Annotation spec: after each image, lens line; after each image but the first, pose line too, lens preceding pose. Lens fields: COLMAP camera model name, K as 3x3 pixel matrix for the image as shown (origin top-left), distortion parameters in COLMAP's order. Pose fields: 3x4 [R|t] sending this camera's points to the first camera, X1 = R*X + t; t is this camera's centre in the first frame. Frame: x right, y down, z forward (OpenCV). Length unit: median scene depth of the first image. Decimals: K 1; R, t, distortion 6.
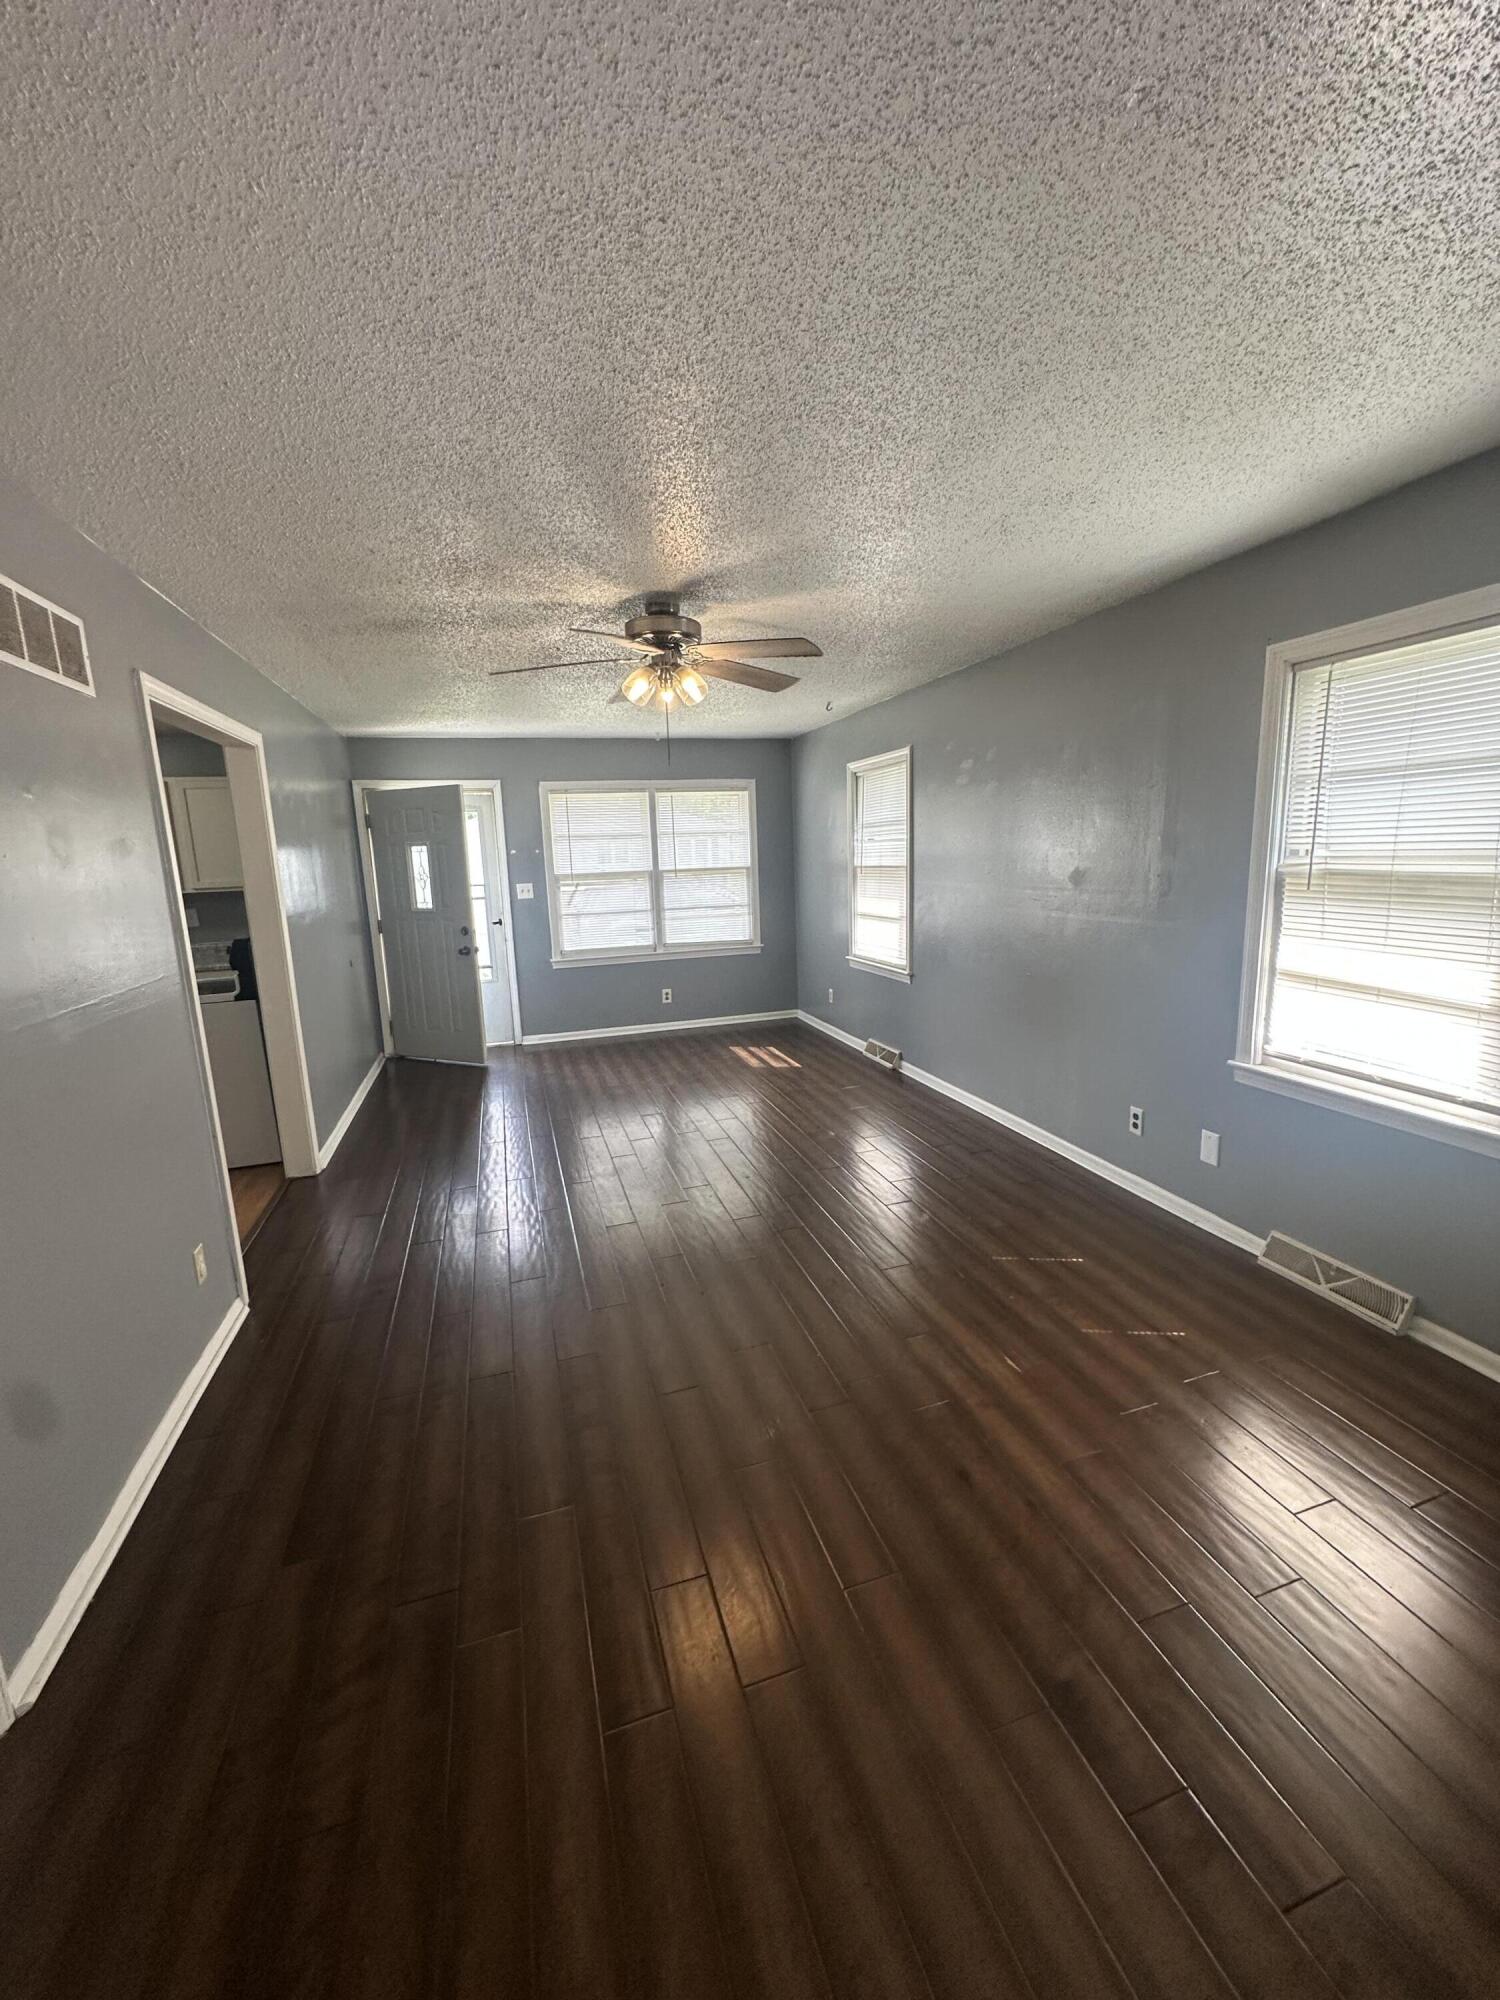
lens RADIAL K [[799.7, 0, 745.3], [0, 799.7, 1001.9], [0, 0, 1]] dist [-0.000507, -0.000329]
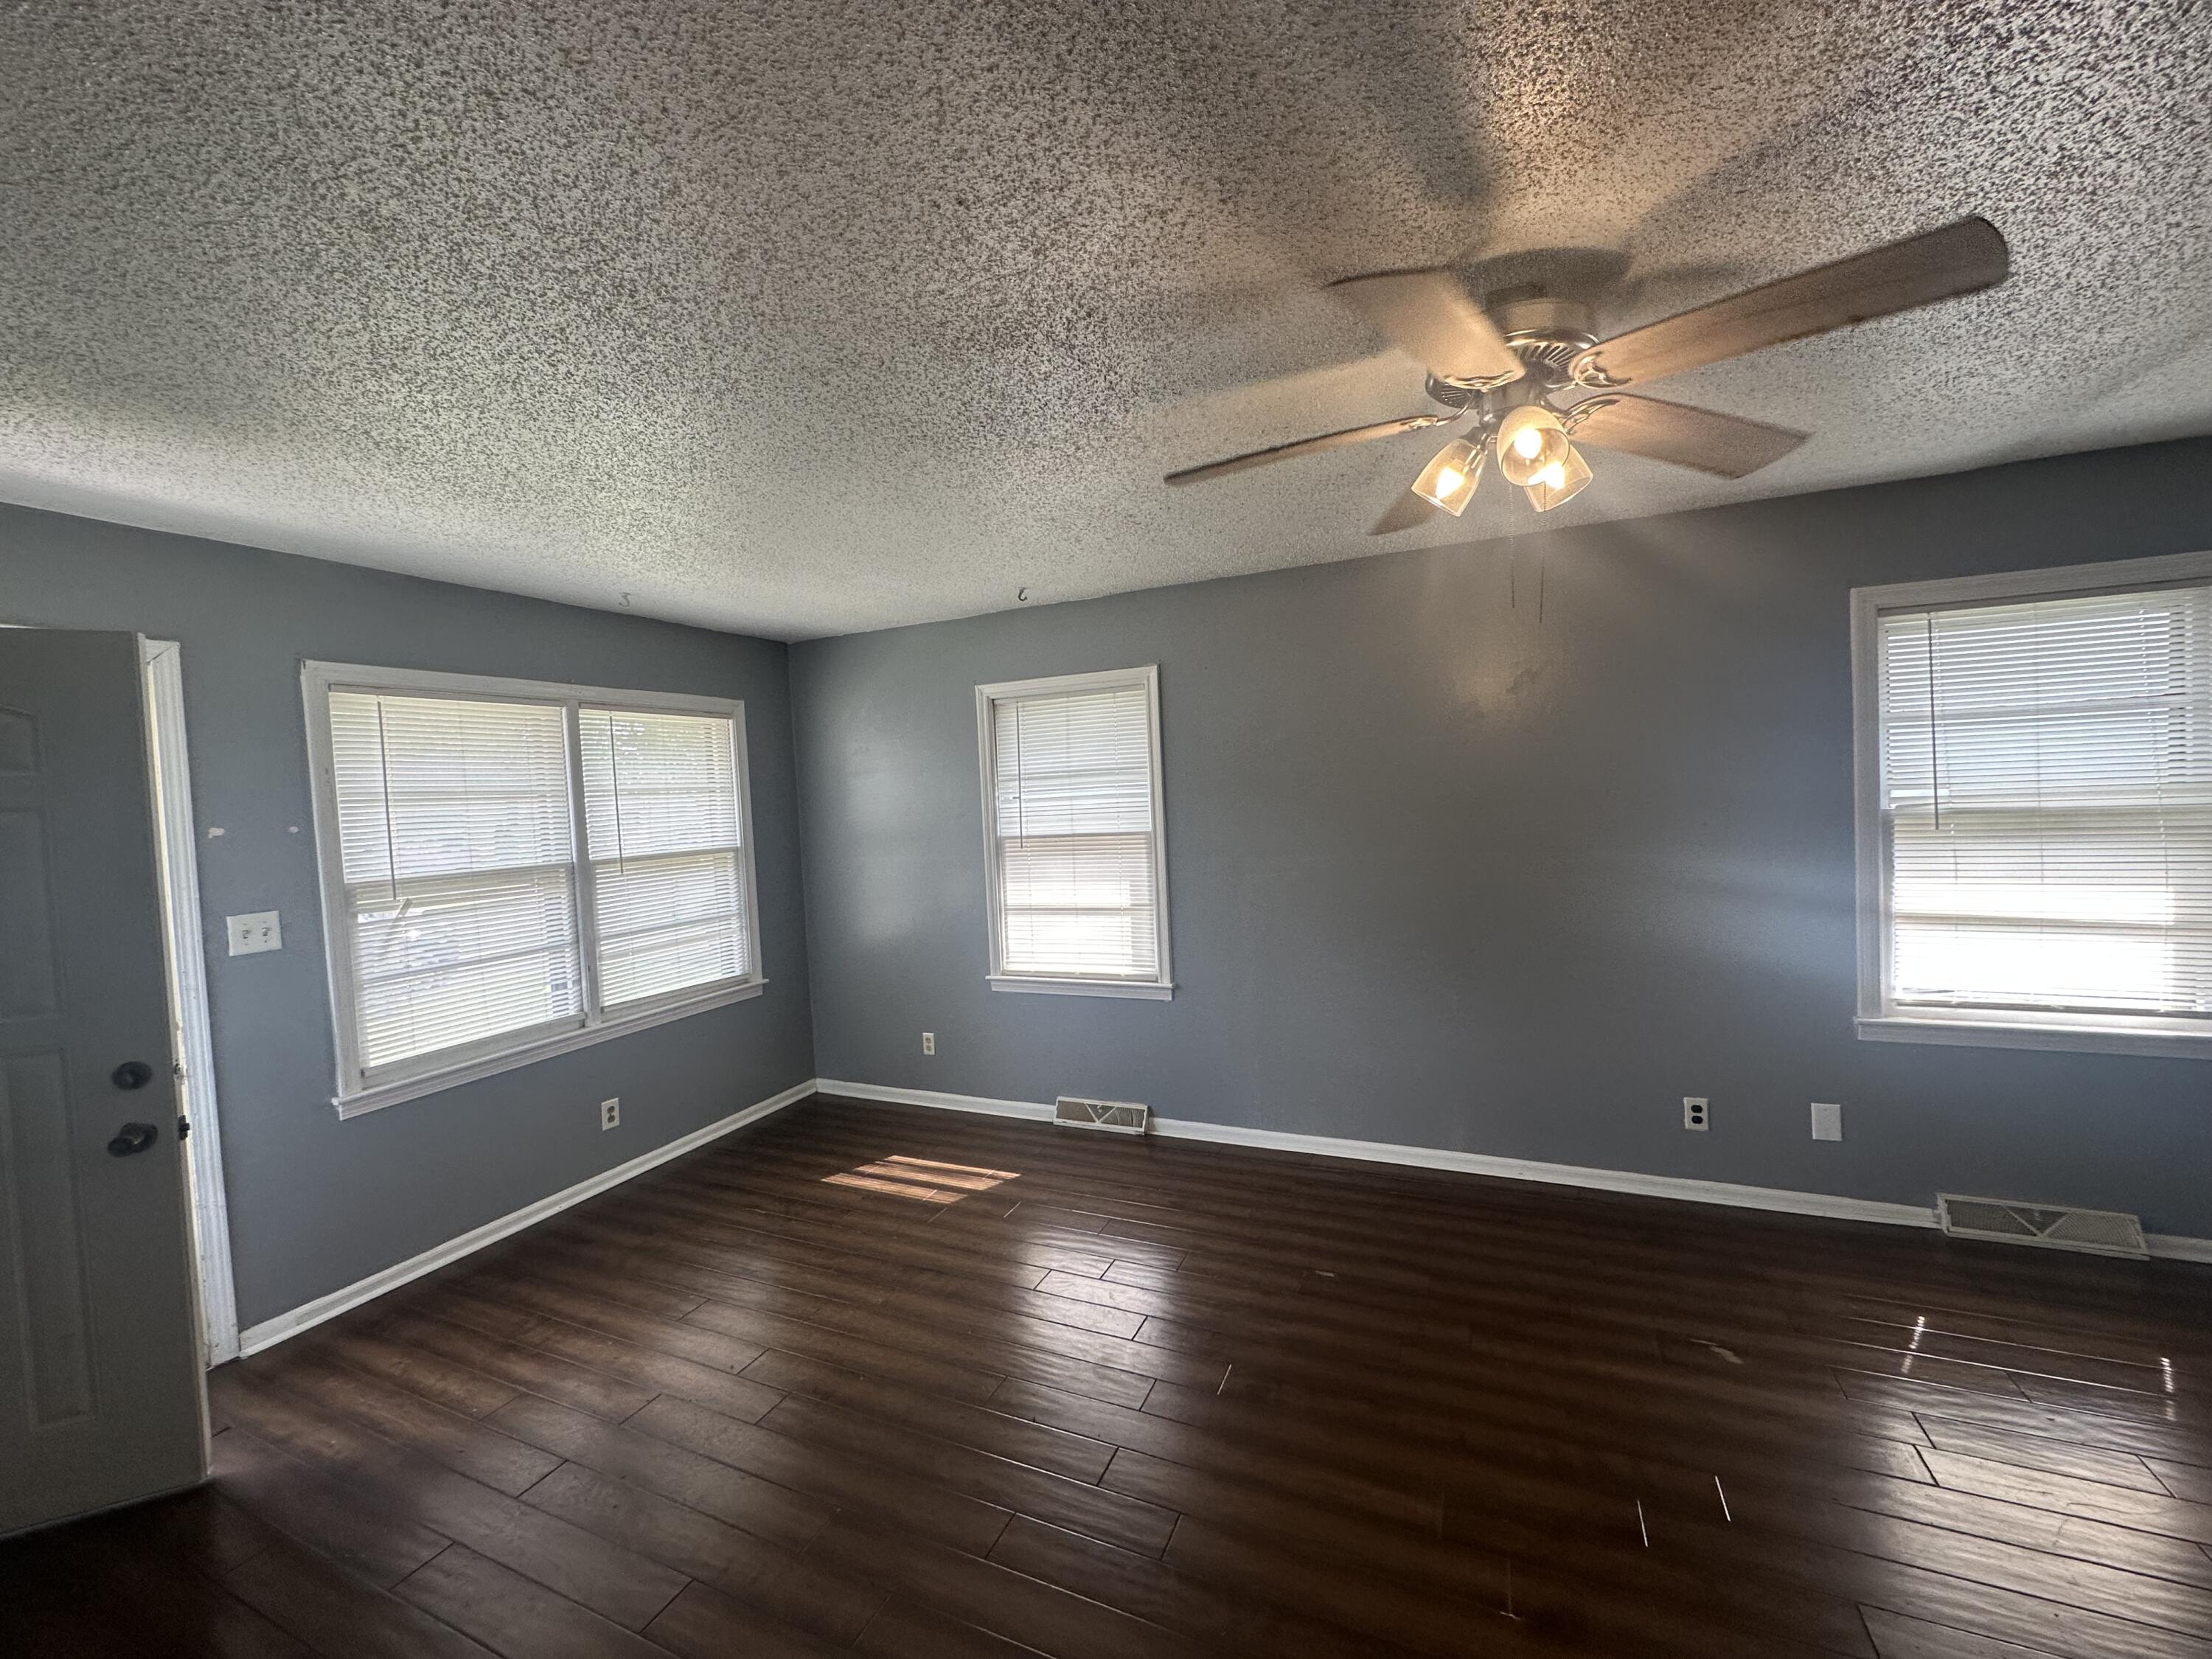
lens RADIAL K [[884.5, 0, 1108.5], [0, 884.5, 831.4], [0, 0, 1]] dist [-0.000507, -0.000329]
pose [[0.659608, -0.028316, 0.751076, -0.353338], [0.161953, 0.981171, -0.105239, -0.084129], [-0.733954, 0.191056, 0.651774, 0.463607]]
